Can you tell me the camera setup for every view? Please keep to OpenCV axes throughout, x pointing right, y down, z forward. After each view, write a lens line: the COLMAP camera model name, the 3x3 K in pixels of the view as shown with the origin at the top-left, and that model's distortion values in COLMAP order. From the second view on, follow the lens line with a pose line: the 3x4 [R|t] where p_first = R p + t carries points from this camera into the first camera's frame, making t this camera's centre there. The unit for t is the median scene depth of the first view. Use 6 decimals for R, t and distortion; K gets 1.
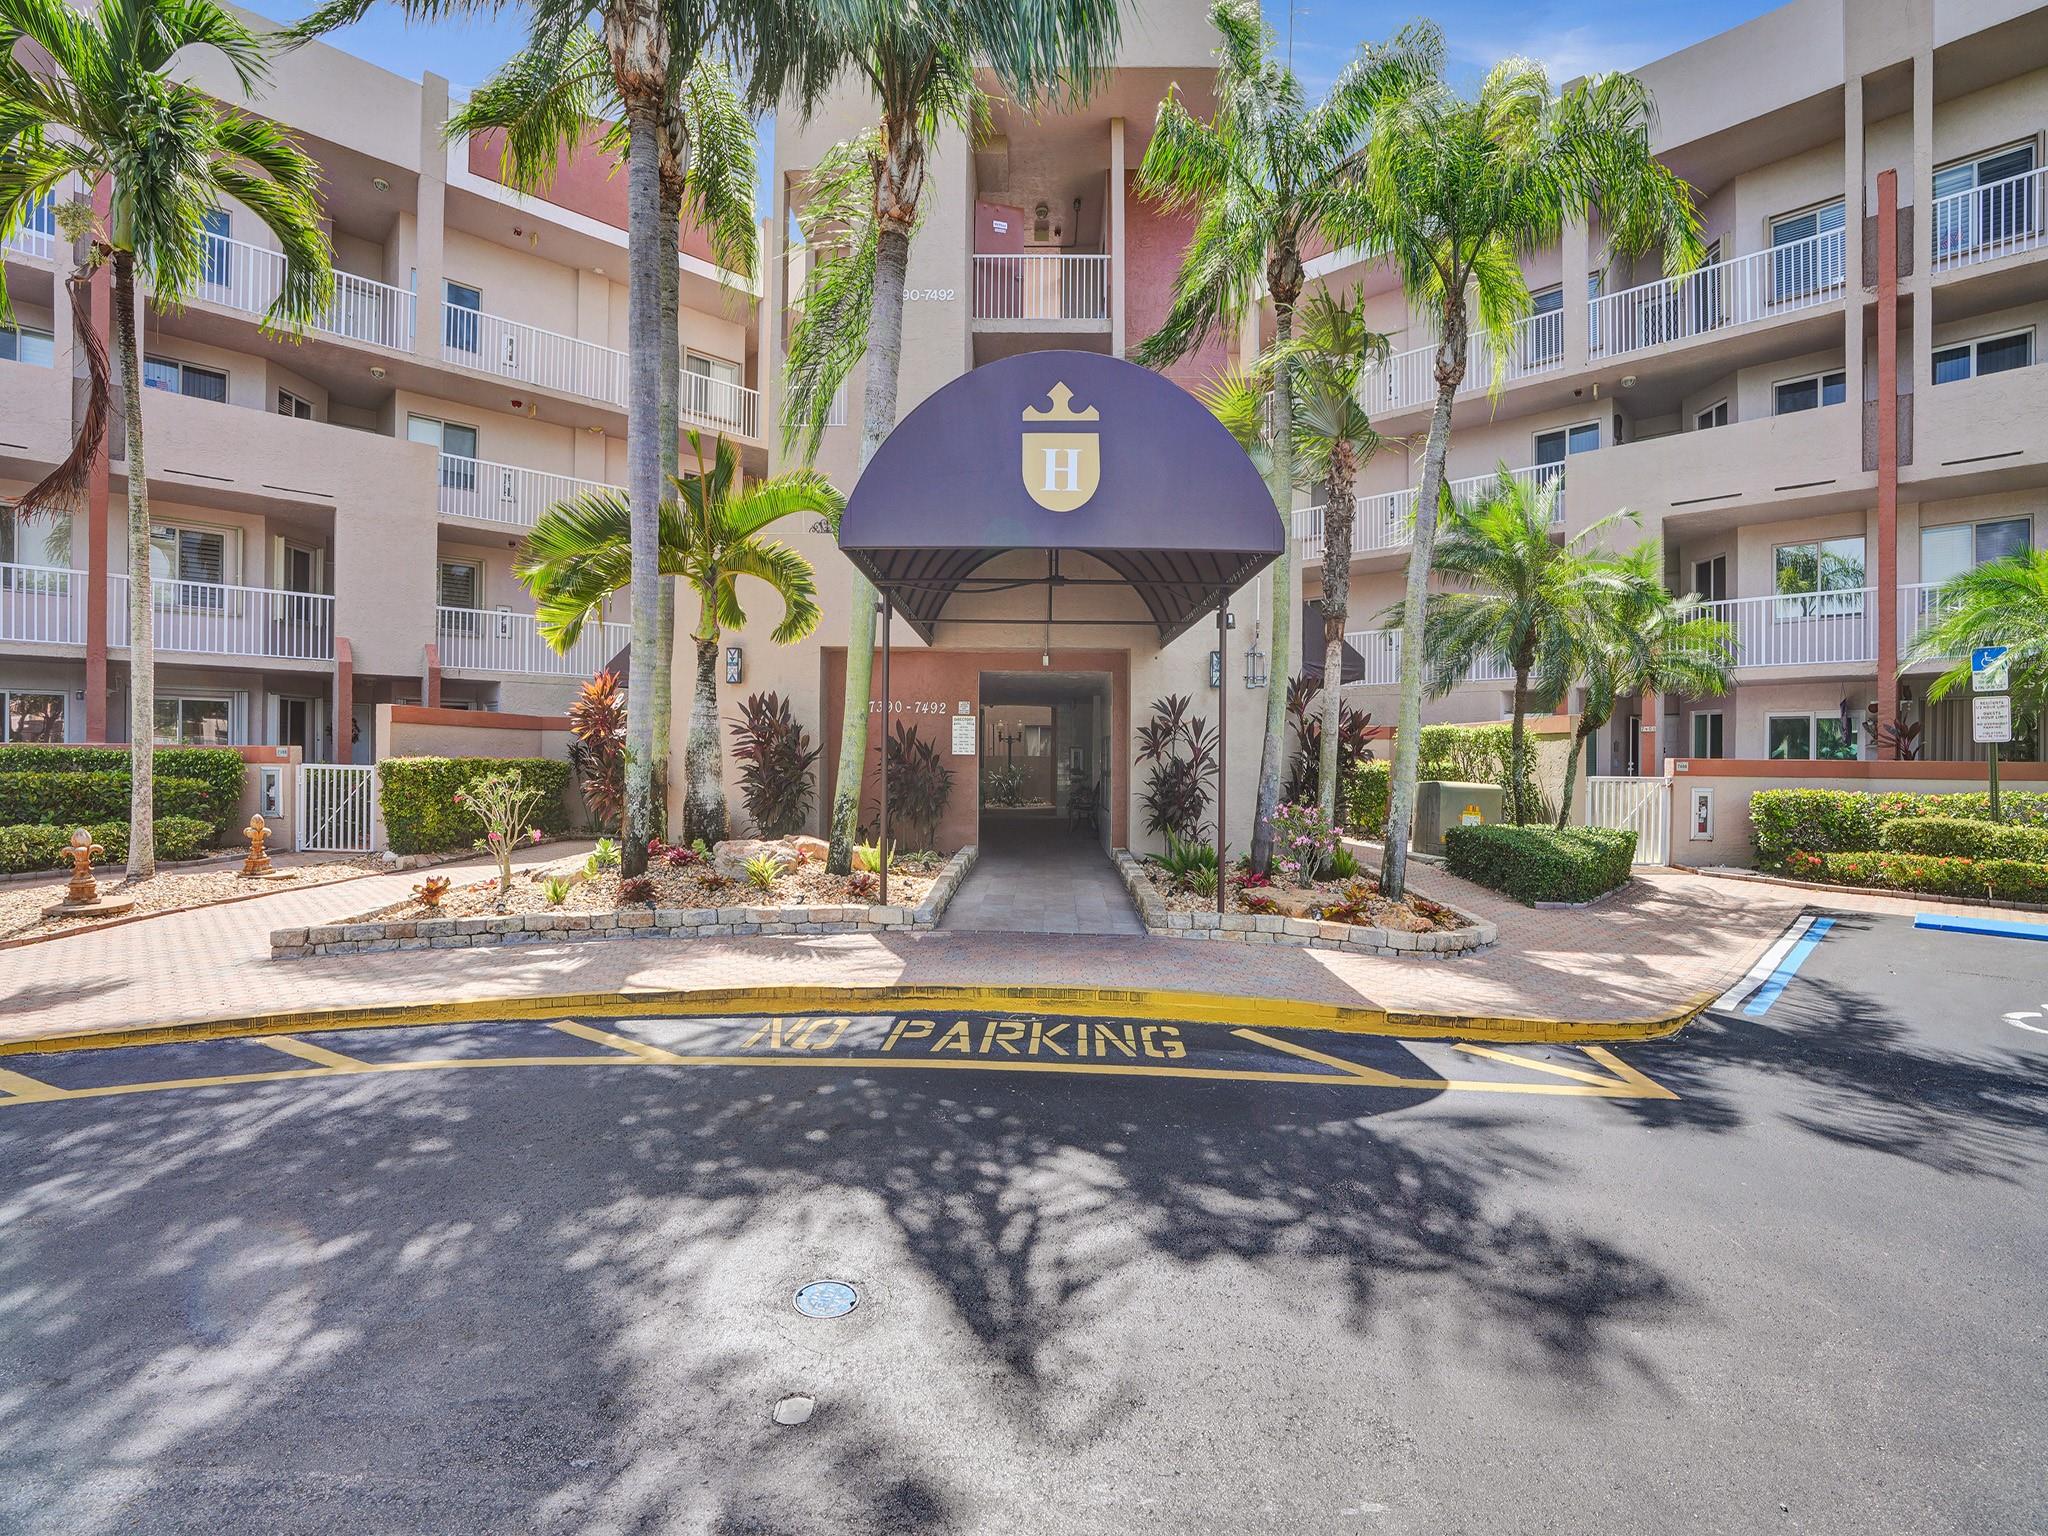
lens RADIAL K [[977.0, 0, 1022.1], [0, 977.0, 755.1], [0, 0, 1]] dist [-0.035271, 0.013797]
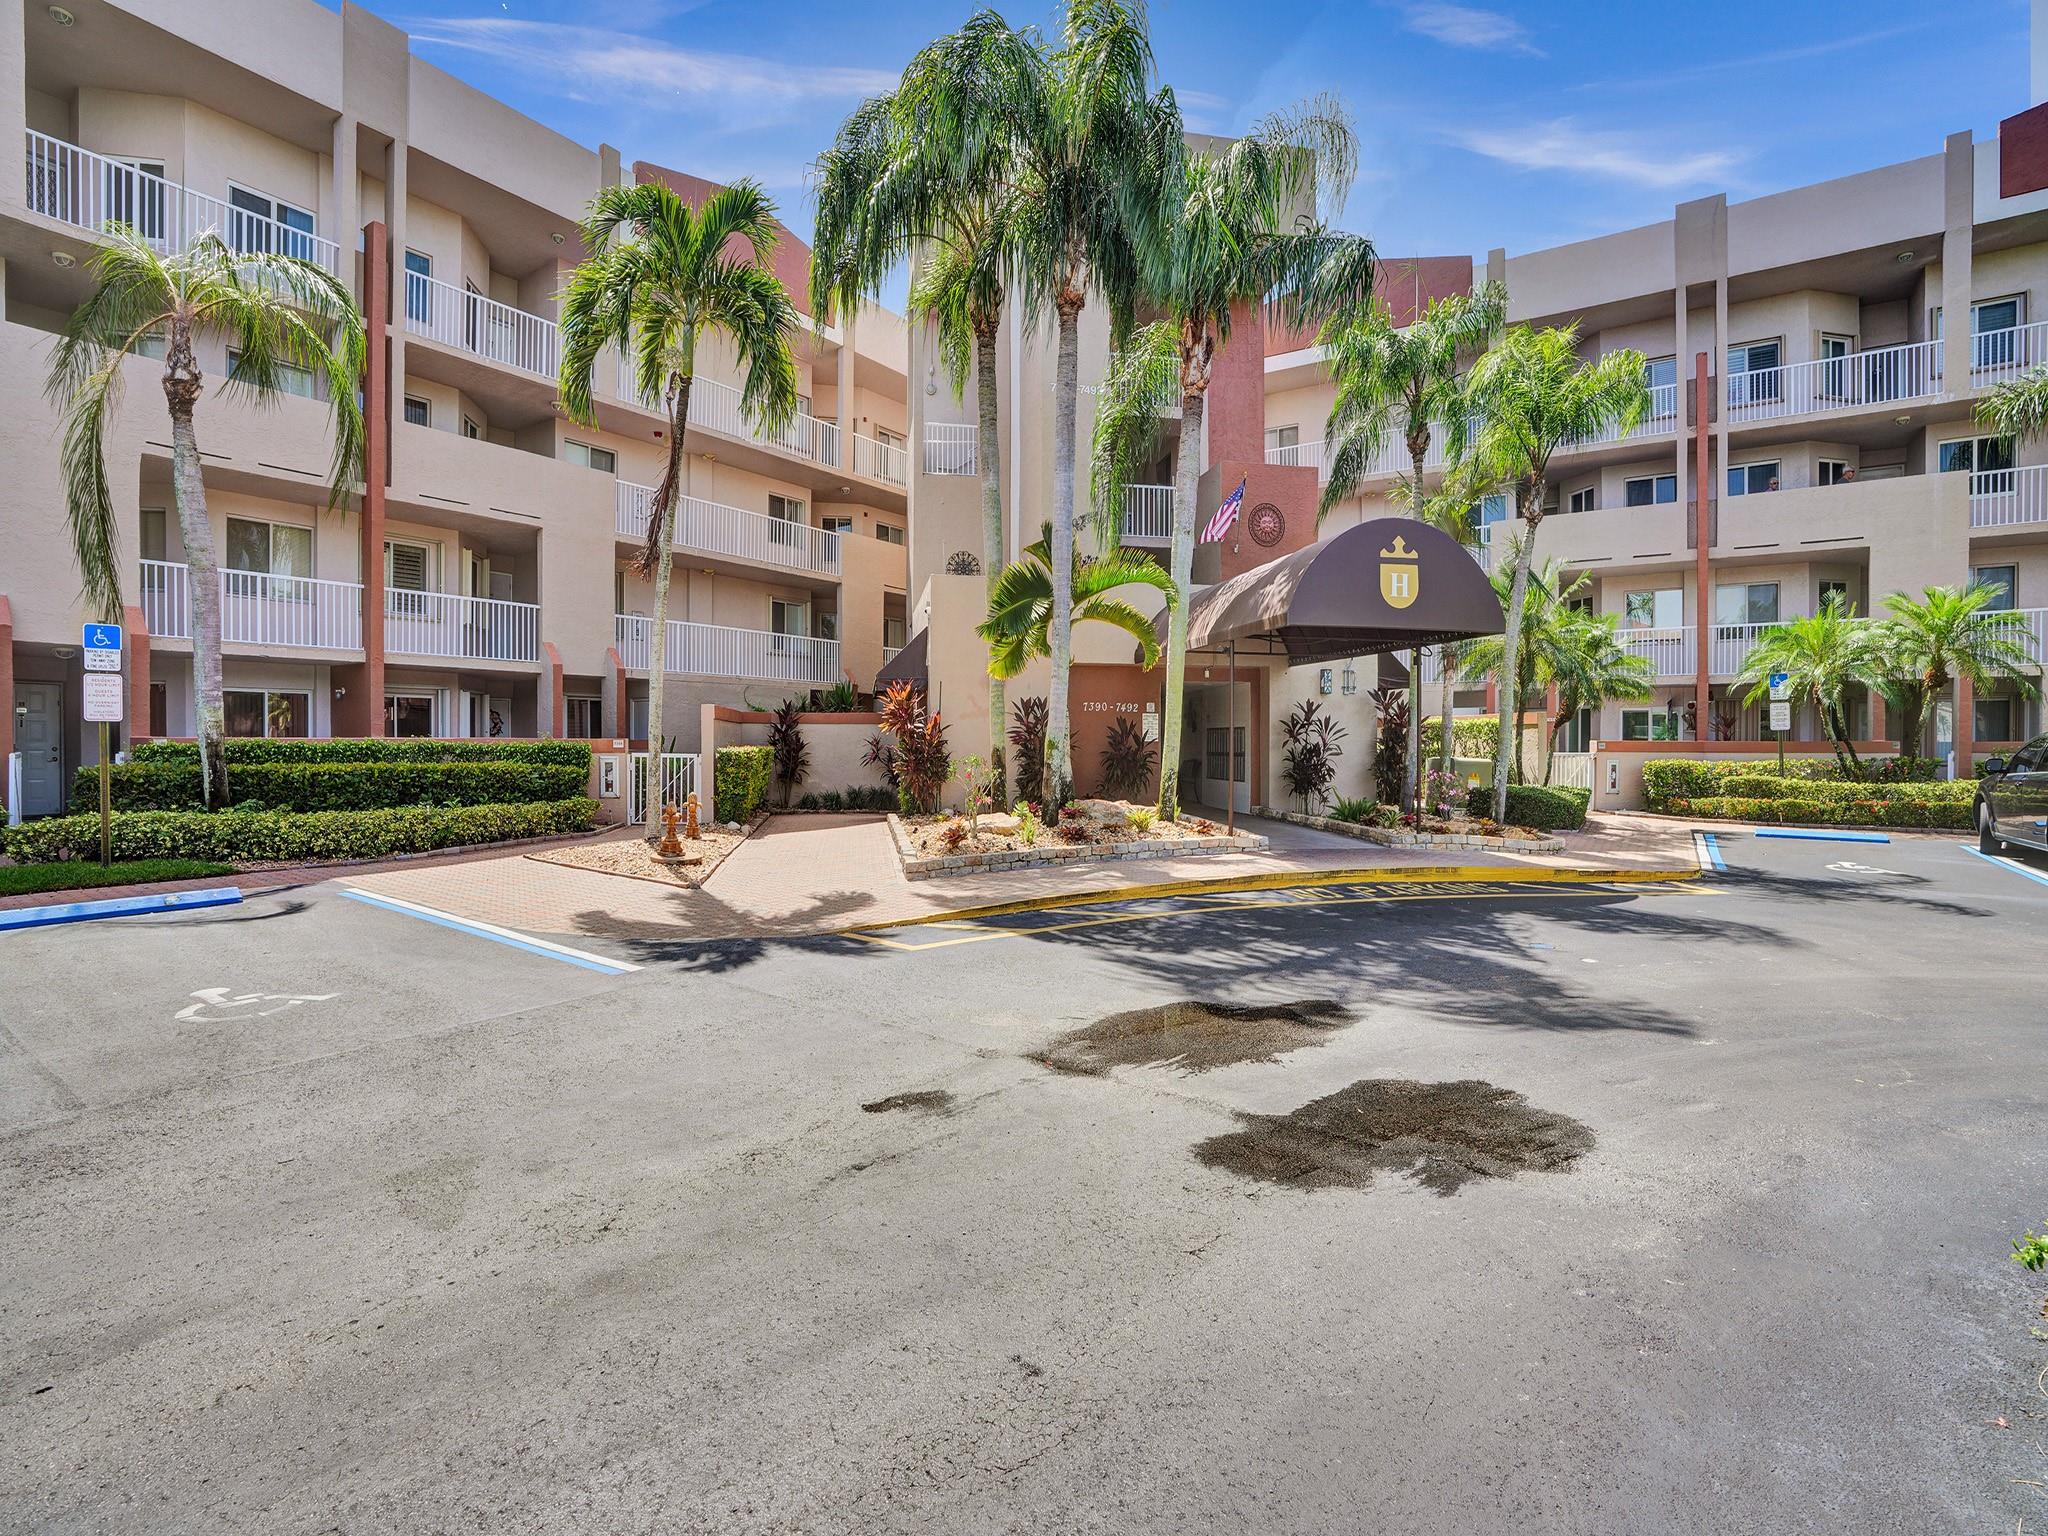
lens RADIAL K [[977.0, 0, 1027.7], [0, 977.0, 756.1], [0, 0, 1]] dist [-0.035271, 0.013797]
pose [[0.979458, -0.010662, 0.201367, -0.526480], [0.006734, 0.999774, 0.020180, -0.009122], [-0.201537, -0.018409, 0.979308, -0.330535]]
